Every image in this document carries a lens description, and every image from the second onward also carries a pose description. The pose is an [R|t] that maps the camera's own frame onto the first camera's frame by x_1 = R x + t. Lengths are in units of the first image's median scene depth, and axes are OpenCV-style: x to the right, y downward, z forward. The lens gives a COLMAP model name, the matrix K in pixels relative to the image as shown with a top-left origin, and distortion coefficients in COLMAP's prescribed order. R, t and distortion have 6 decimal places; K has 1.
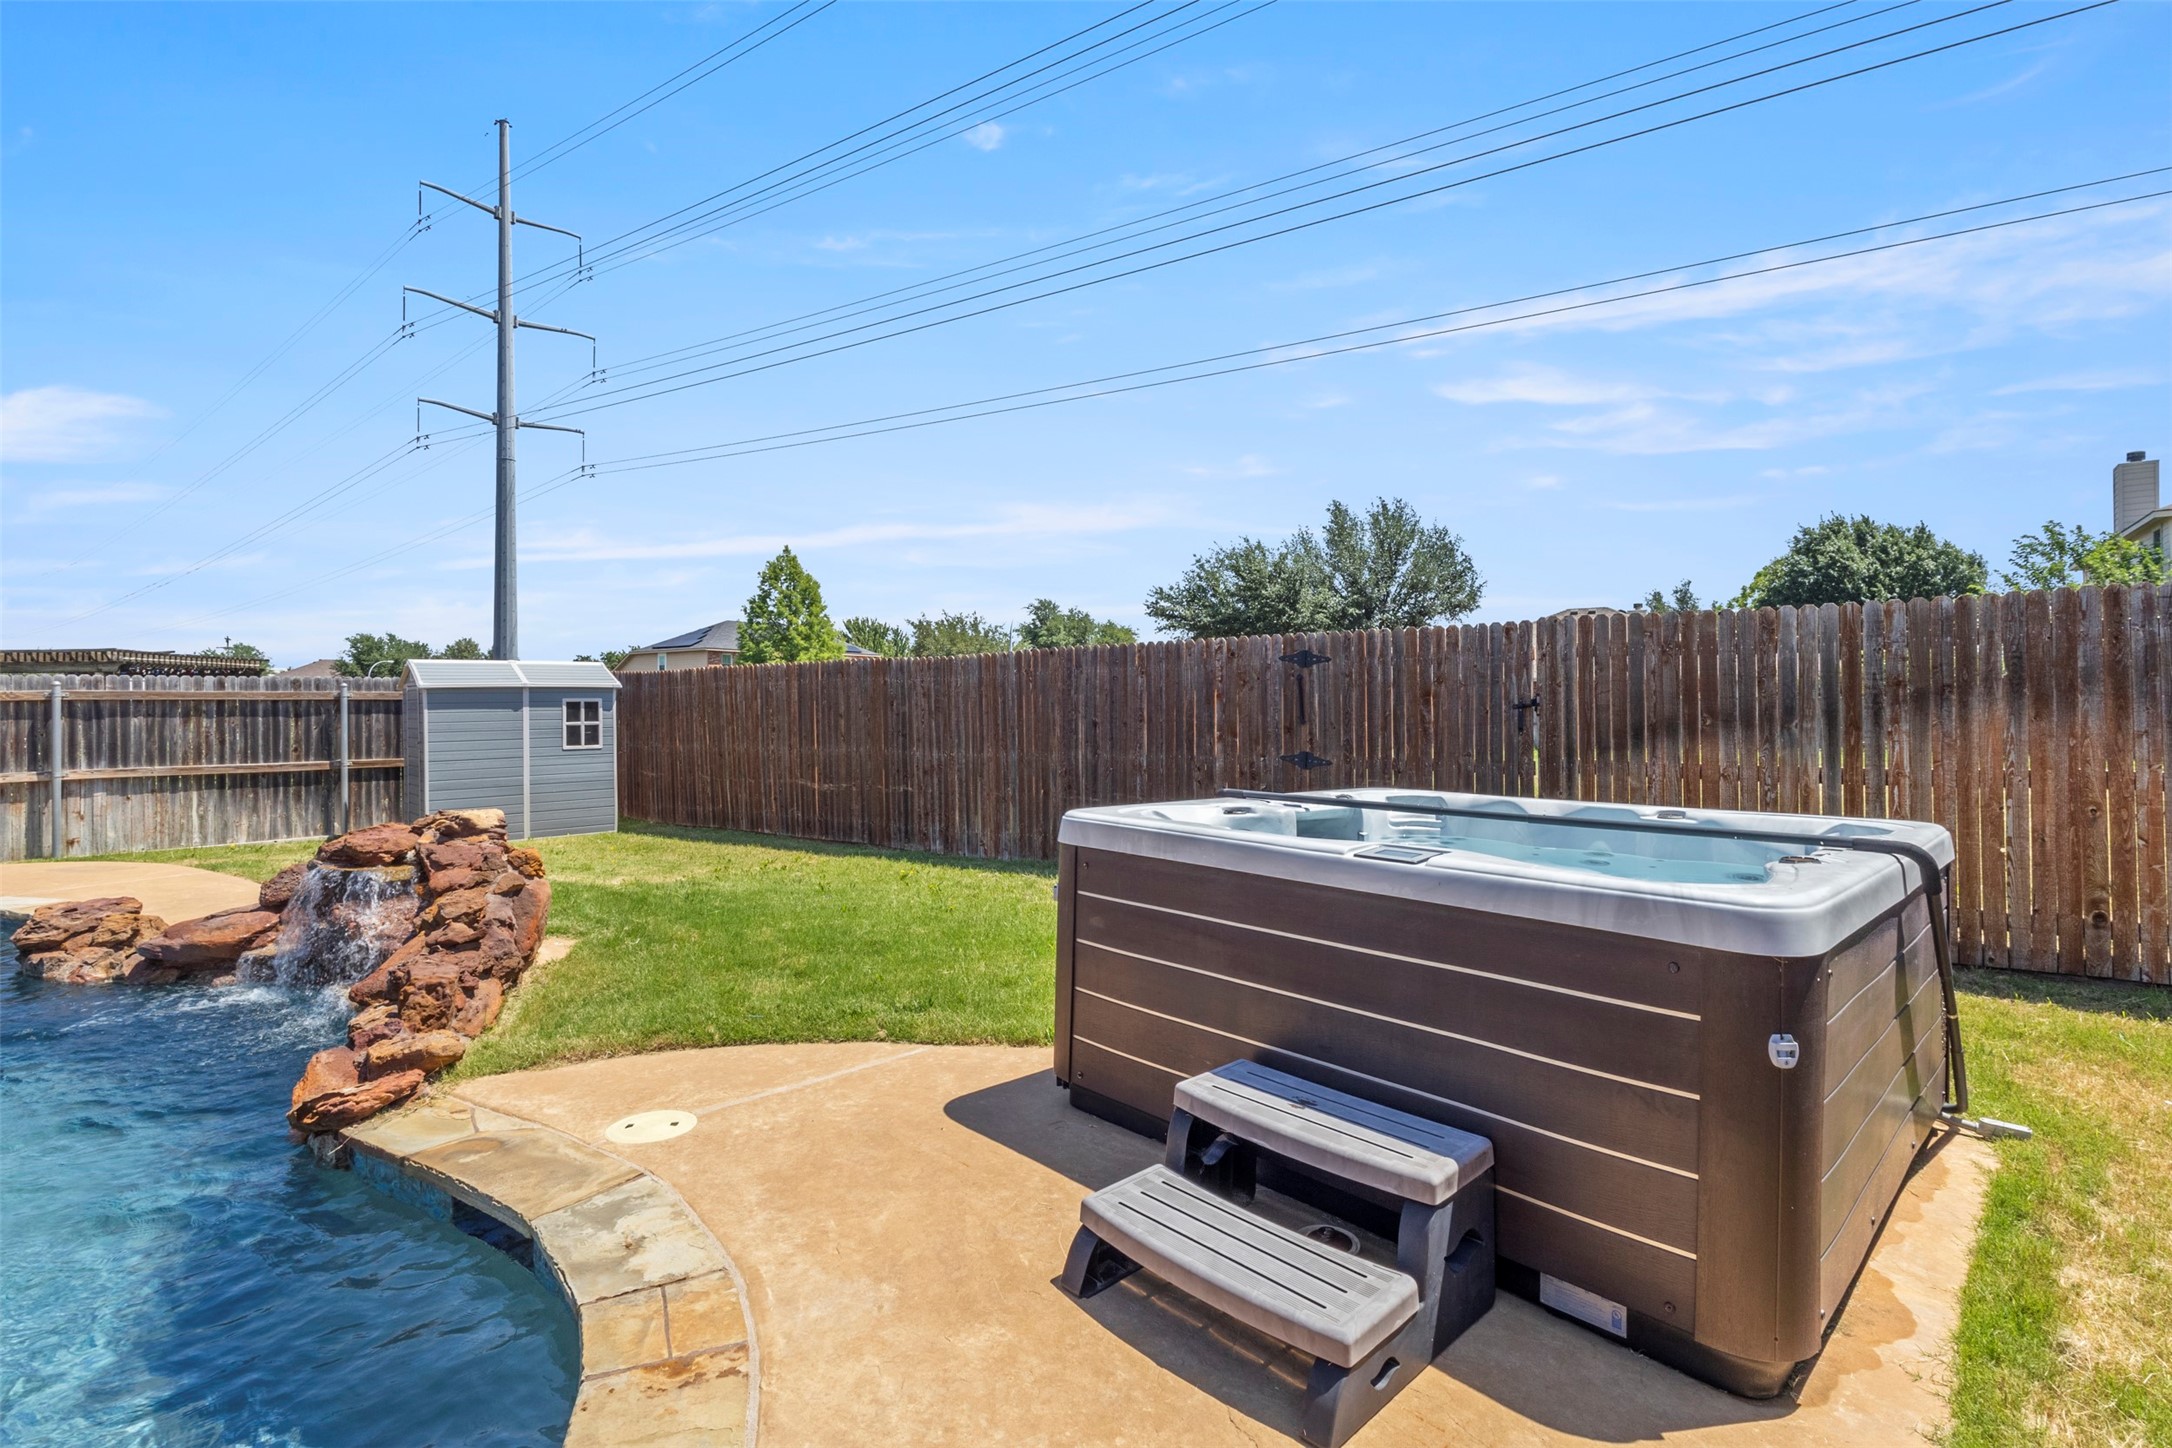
lens RADIAL K [[1002.8, 0, 1084.1], [0, 1002.8, 702.0], [0, 0, 1]] dist [-0.004652, -0.000575]
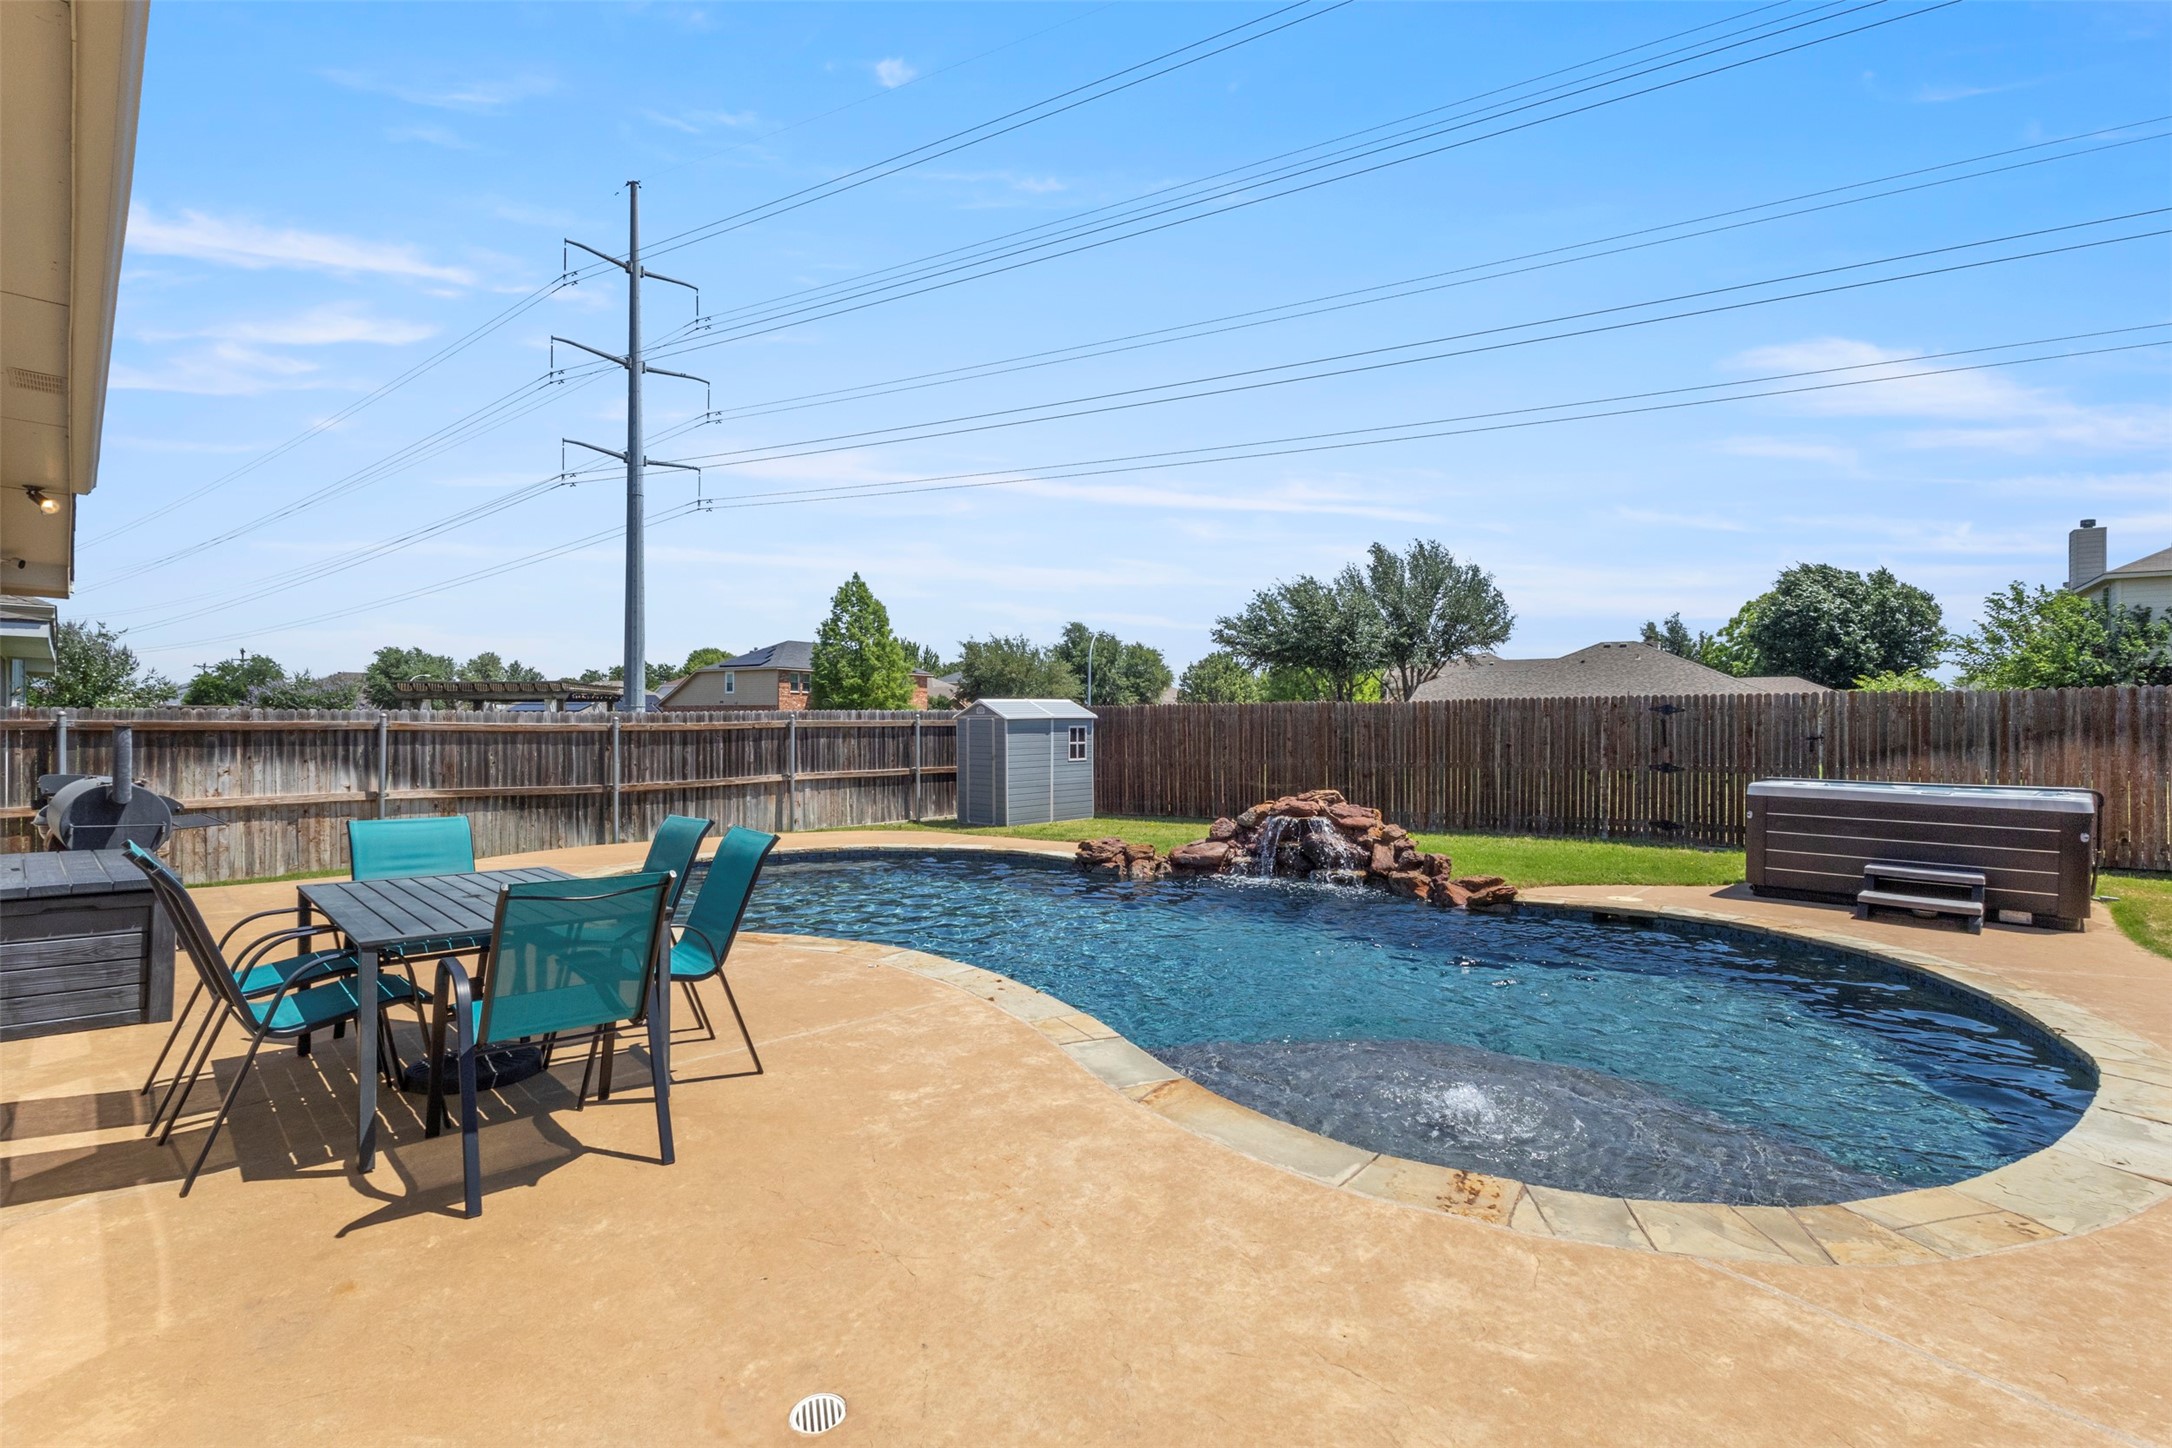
lens RADIAL K [[1002.8, 0, 1087.4], [0, 1002.8, 723.6], [0, 0, 1]] dist [-0.004652, -0.000575]
pose [[0.999286, 0.005205, 0.037423, -0.530656], [-0.005421, 0.999969, 0.005690, -0.014461], [-0.037392, -0.005889, 0.999283, -0.434520]]
